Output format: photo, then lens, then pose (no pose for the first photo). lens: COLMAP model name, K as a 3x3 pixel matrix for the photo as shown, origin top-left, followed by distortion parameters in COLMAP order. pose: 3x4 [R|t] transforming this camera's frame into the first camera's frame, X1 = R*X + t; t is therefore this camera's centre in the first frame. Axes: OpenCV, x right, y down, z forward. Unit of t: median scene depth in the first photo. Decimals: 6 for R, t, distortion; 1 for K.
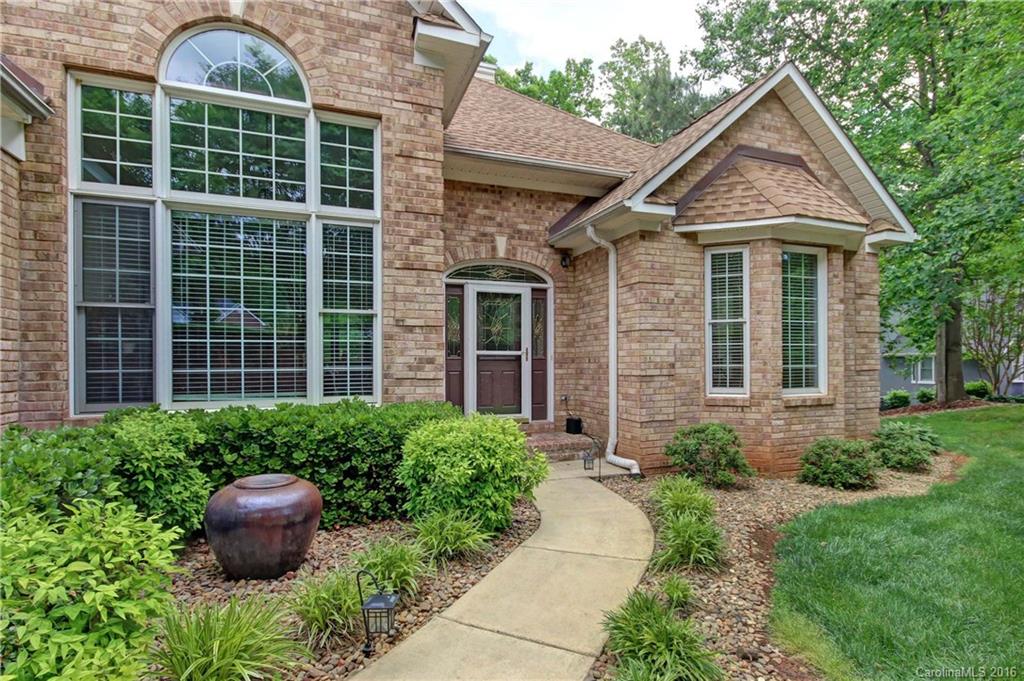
lens RADIAL K [[500.9, 0, 512.0], [0, 500.9, 365.6], [0, 0, 1]] dist [-0.005515, 0.000255]
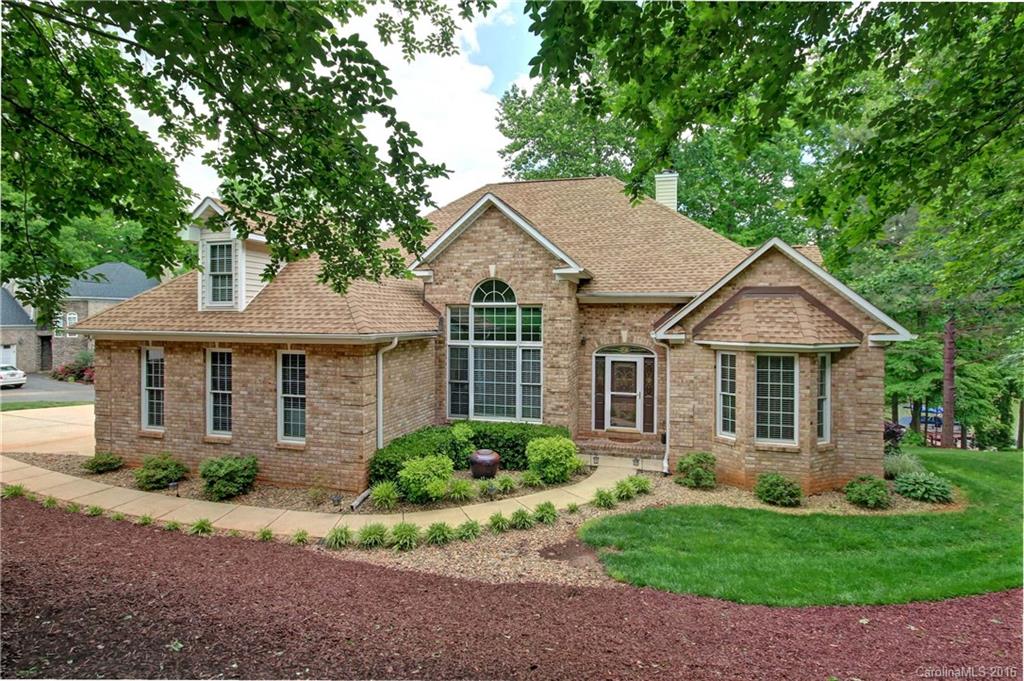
lens RADIAL K [[485.8, 0, 513.6], [0, 485.8, 323.5], [0, 0, 1]] dist [0.001505, 0.000436]
pose [[0.799507, 0.004505, -0.600639, 1.025341], [-0.004909, 0.999987, 0.000967, -0.401881], [0.600636, 0.002176, 0.799519, -0.951520]]
